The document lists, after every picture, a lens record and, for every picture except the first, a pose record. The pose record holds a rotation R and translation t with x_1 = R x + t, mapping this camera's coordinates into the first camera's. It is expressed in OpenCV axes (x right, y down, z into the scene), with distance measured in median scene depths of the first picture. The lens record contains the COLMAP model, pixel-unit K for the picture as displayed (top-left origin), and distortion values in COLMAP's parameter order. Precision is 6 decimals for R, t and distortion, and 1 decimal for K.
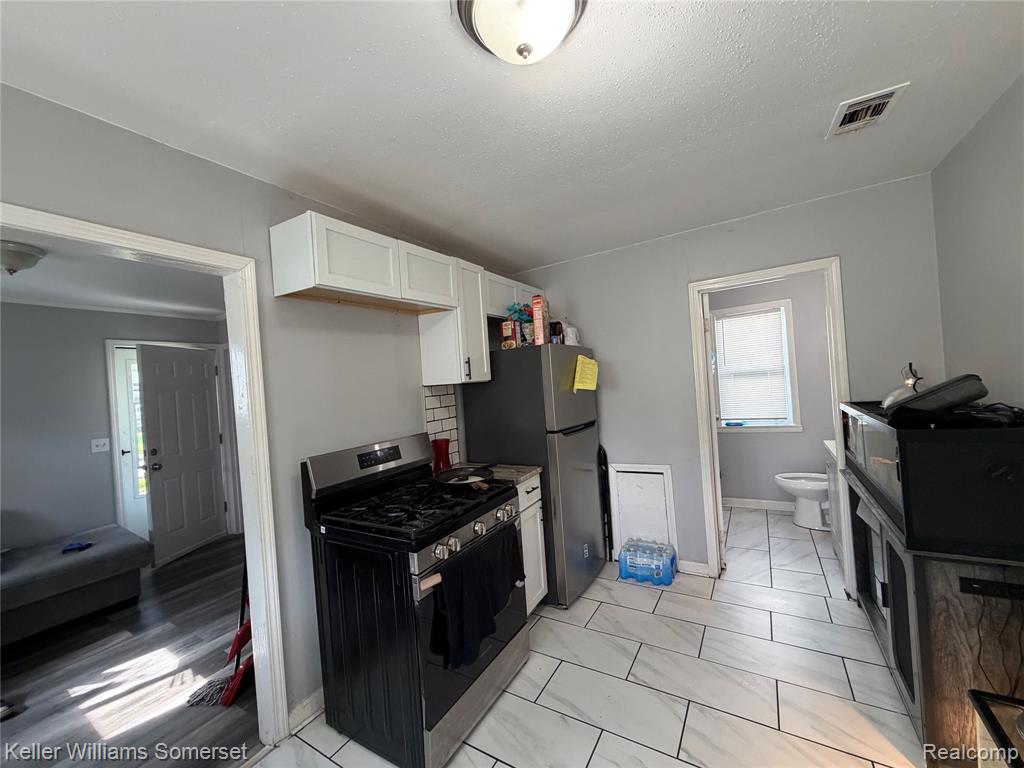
lens RADIAL K [[411.1, 0, 512.0], [0, 411.1, 384.0], [0, 0, 1]] dist [0.008851, 0.000130]
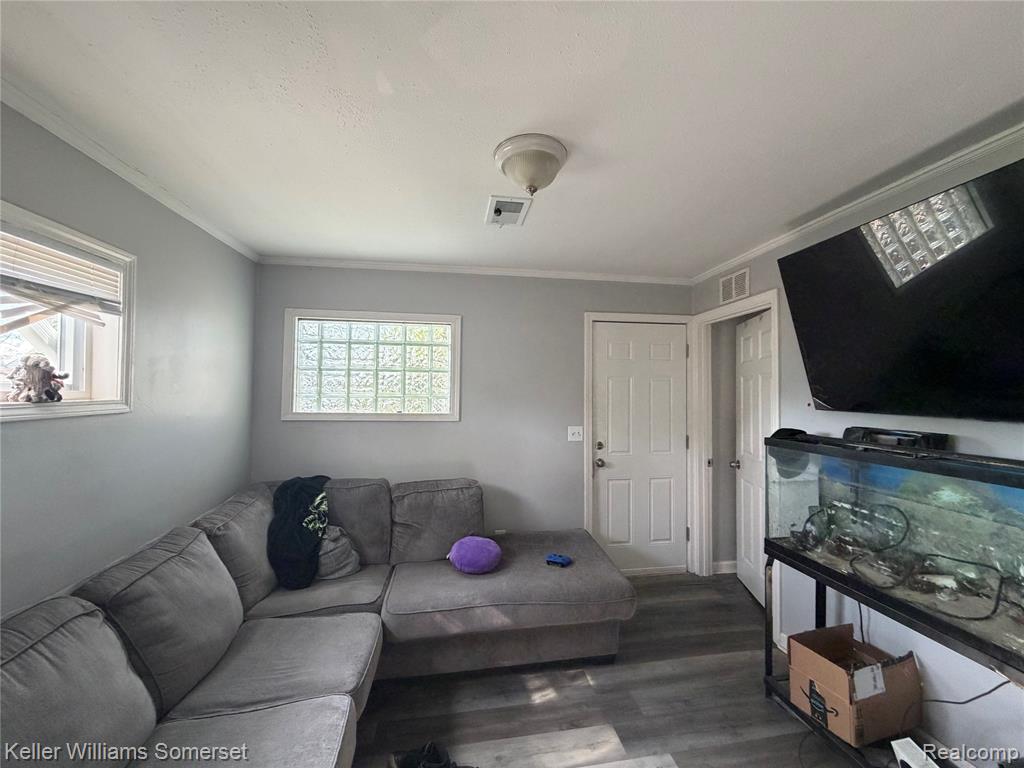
lens RADIAL K [[411.1, 0, 512.0], [0, 411.1, 384.0], [0, 0, 1]] dist [0.008851, 0.000130]
pose [[0.654777, 0.062496, -0.753234, -0.398149], [-0.045506, 0.998027, 0.043249, 0.012037], [0.754451, 0.005958, 0.656330, 0.305376]]
